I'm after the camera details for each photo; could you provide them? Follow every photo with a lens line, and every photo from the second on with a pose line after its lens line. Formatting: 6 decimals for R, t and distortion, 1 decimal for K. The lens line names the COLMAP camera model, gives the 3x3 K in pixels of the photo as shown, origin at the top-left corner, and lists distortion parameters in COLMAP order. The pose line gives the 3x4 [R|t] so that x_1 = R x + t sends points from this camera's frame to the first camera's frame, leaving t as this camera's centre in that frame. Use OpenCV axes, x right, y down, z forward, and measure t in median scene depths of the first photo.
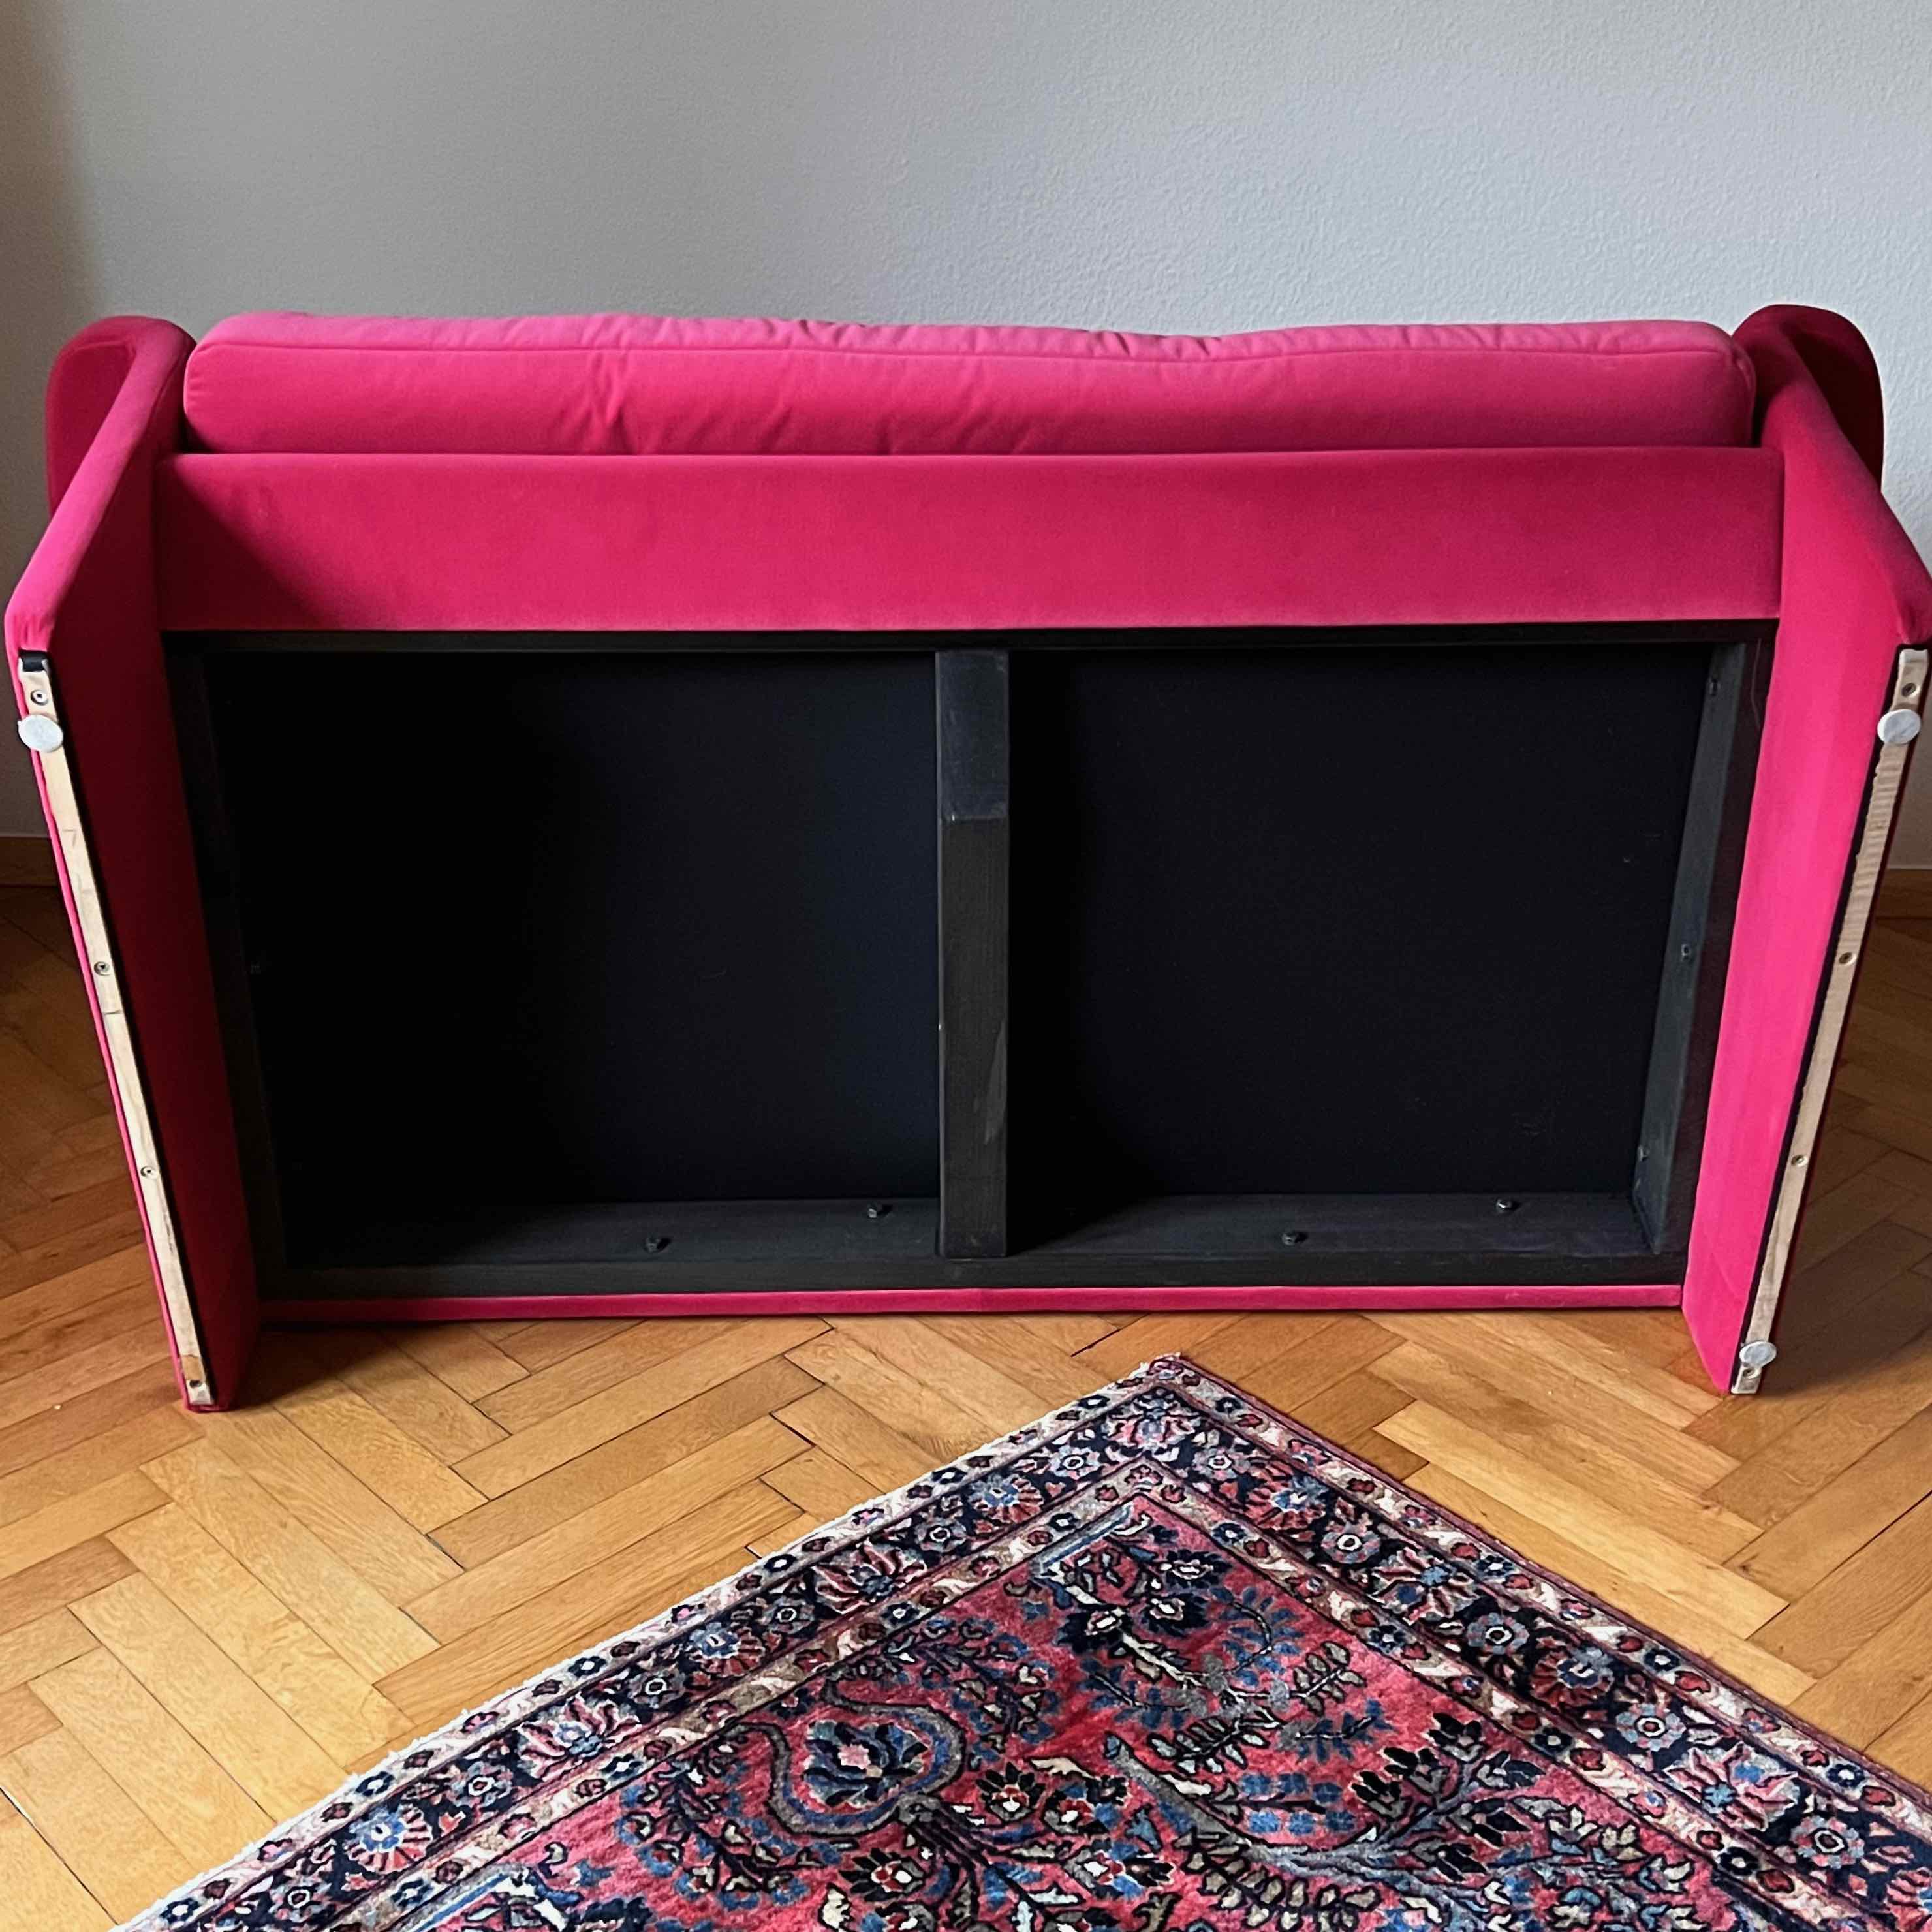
lens RADIAL K [[2747.8, 0, 963.7], [0, 2747.8, 968.7], [0, 0, 1]] dist [0.033156, 0.000000]
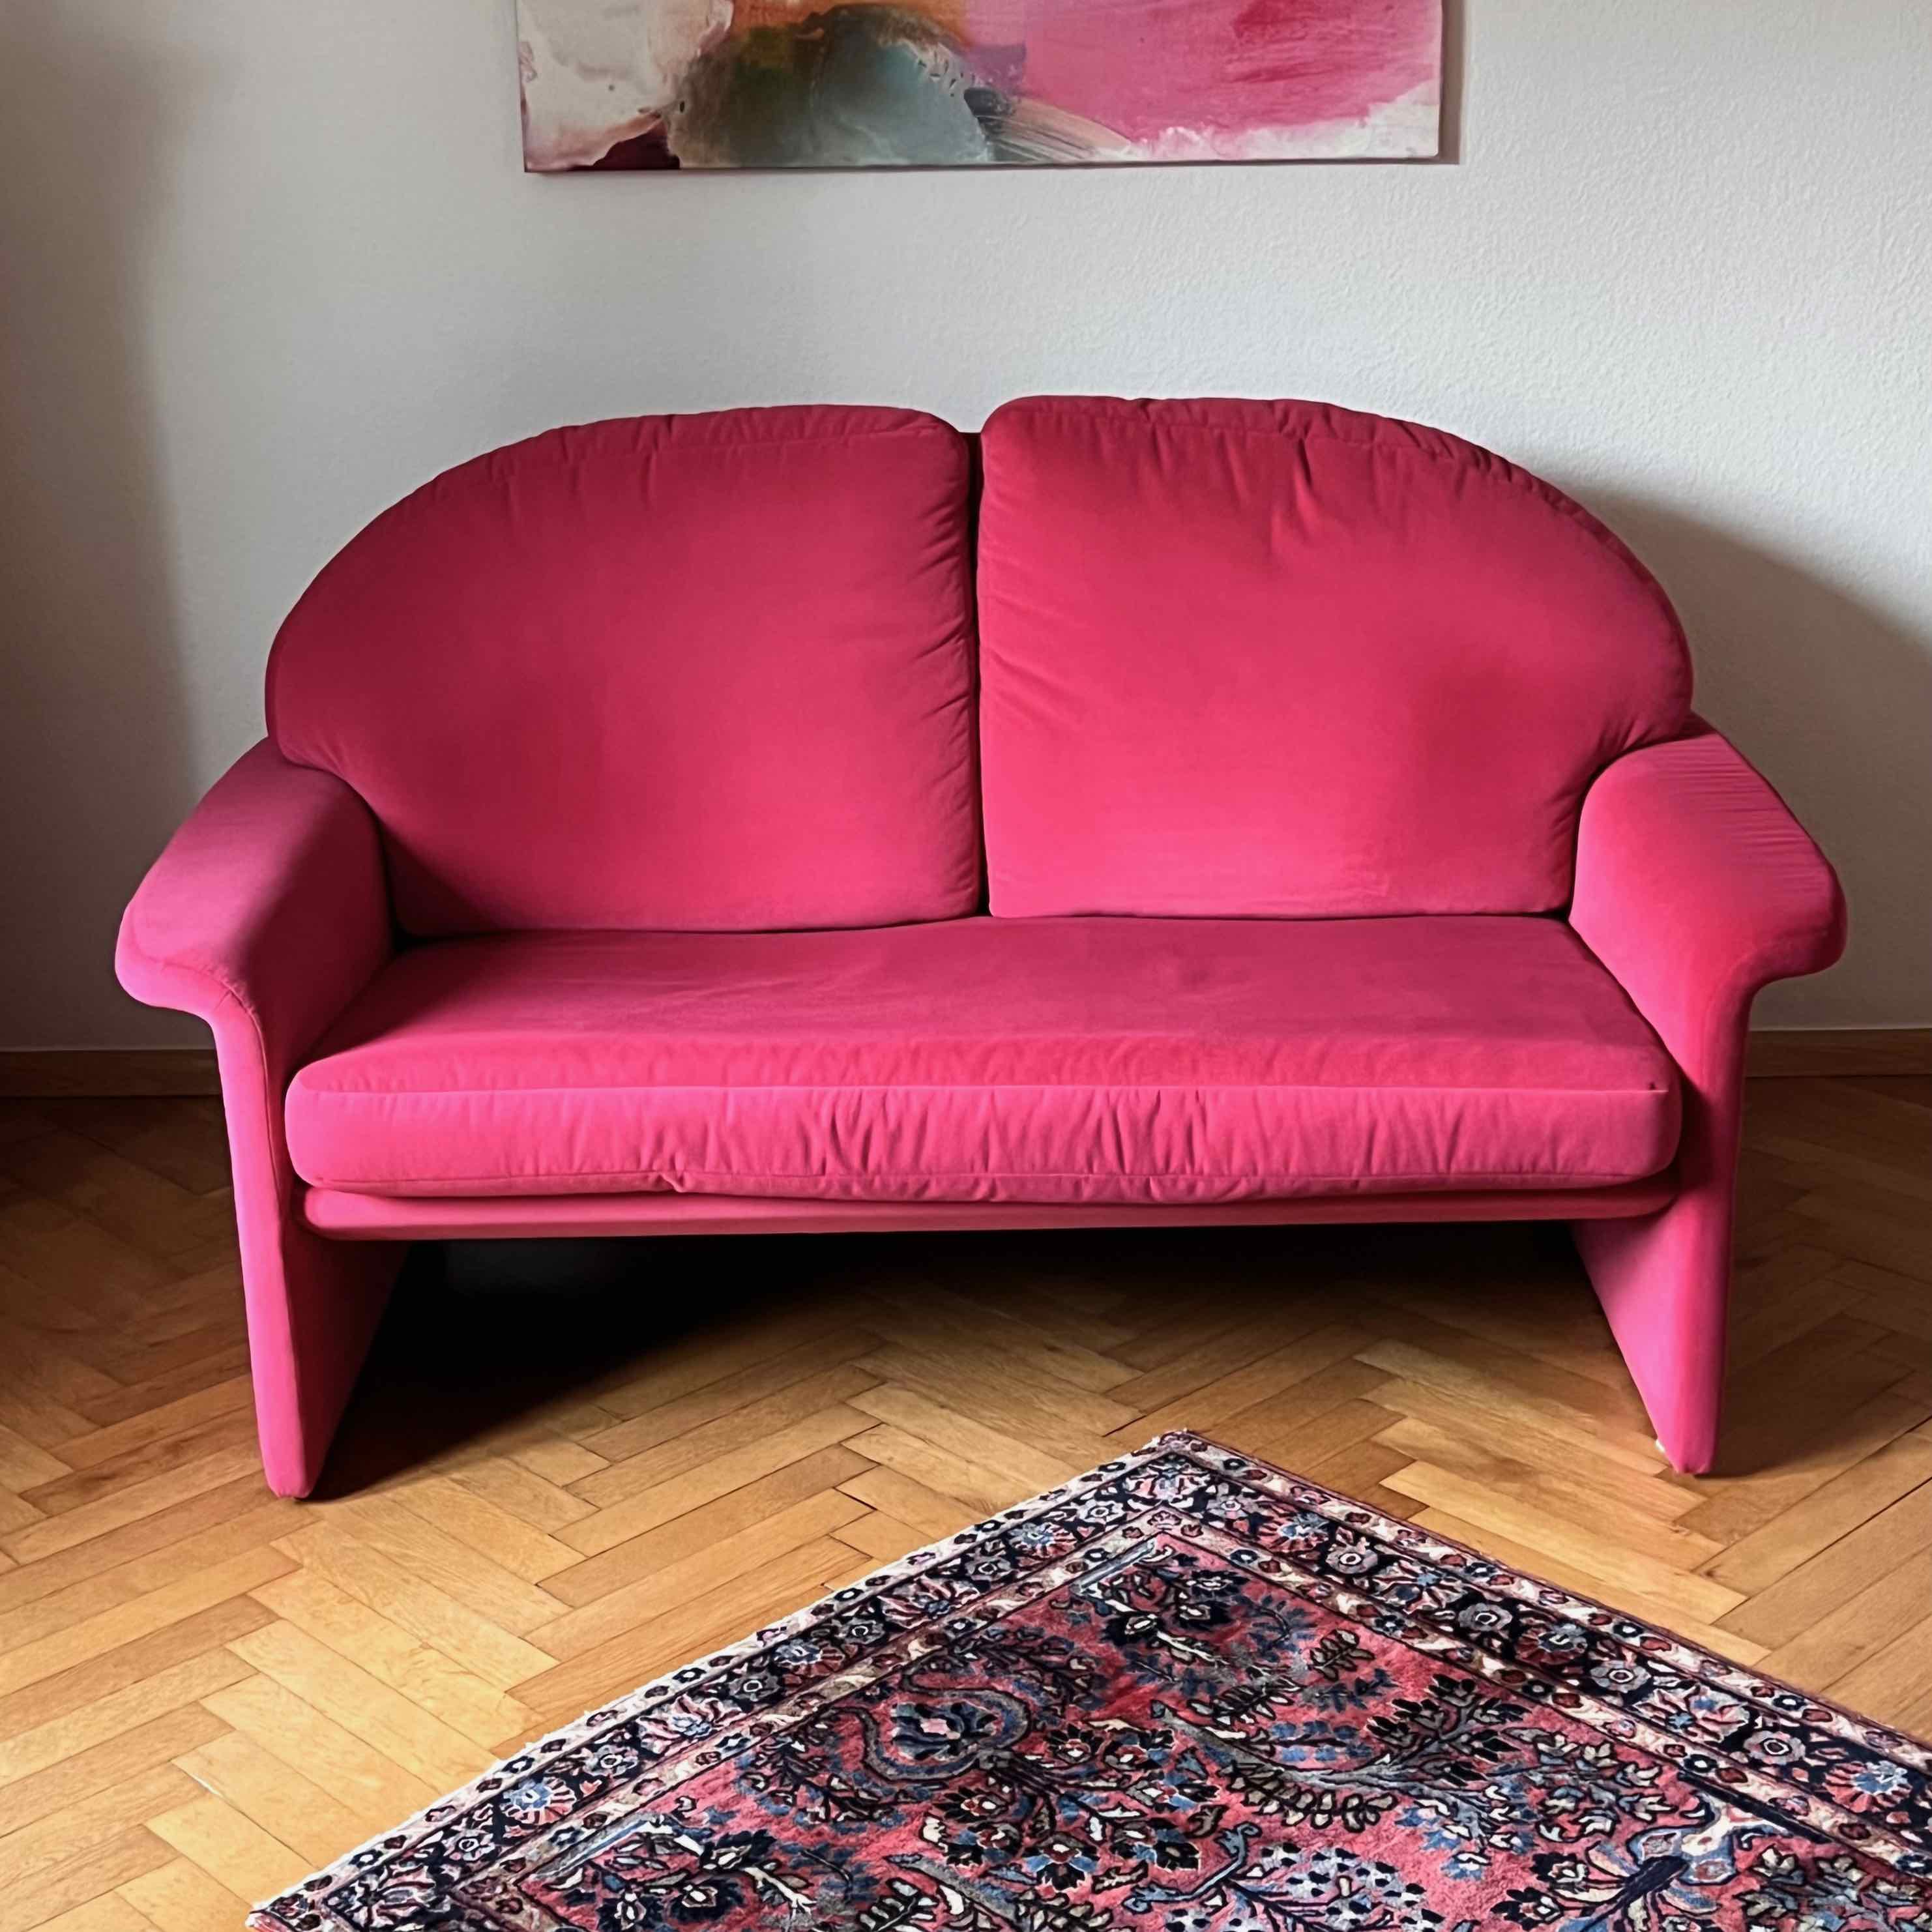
lens RADIAL K [[3236.0, 0, 944.5], [0, 3236.0, 955.1], [0, 0, 1]] dist [0.085284, 0.000000]
pose [[0.998692, -0.031819, 0.040031, -0.076367], [0.036717, 0.991063, -0.128240, 0.135683], [-0.035593, 0.129542, 0.990935, -0.369466]]
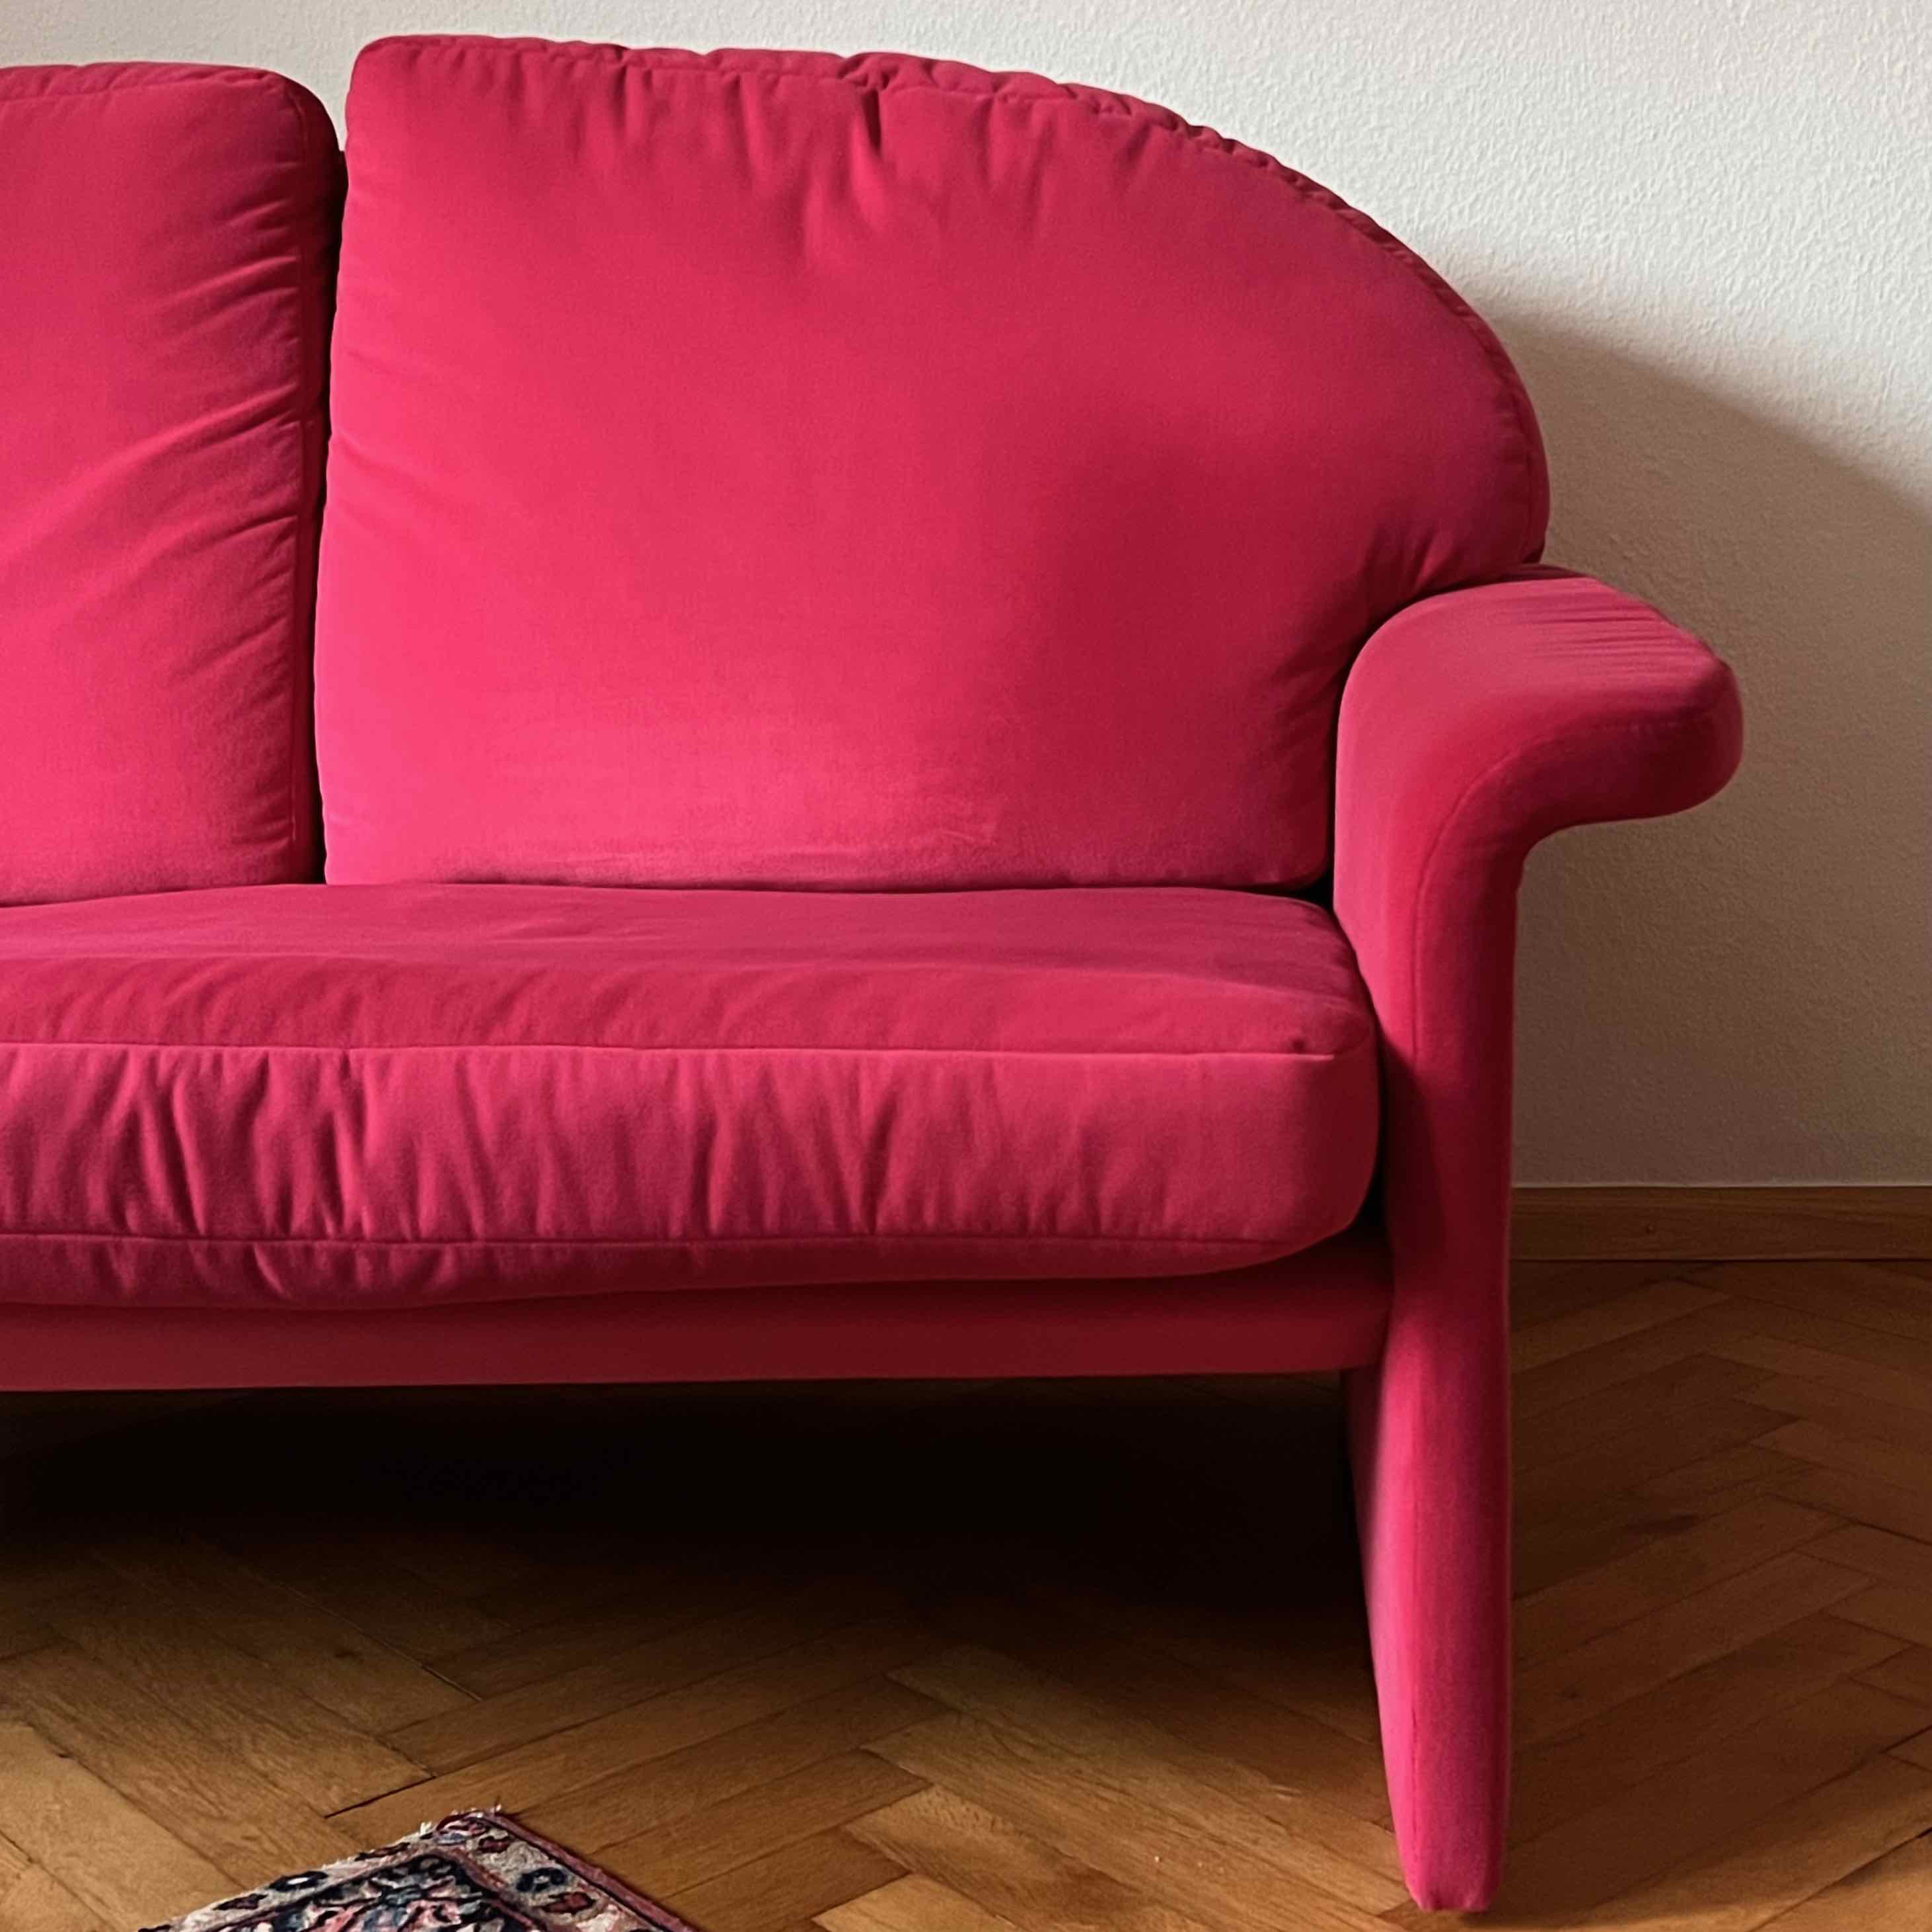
lens RADIAL K [[3200.9, 0, 981.2], [0, 3200.9, 961.3], [0, 0, 1]] dist [0.089352, 0.000000]
pose [[0.999737, -0.021061, -0.009041, 0.221524], [0.018068, 0.966912, -0.254470, 0.168575], [0.014101, 0.254240, 0.967038, 0.380884]]
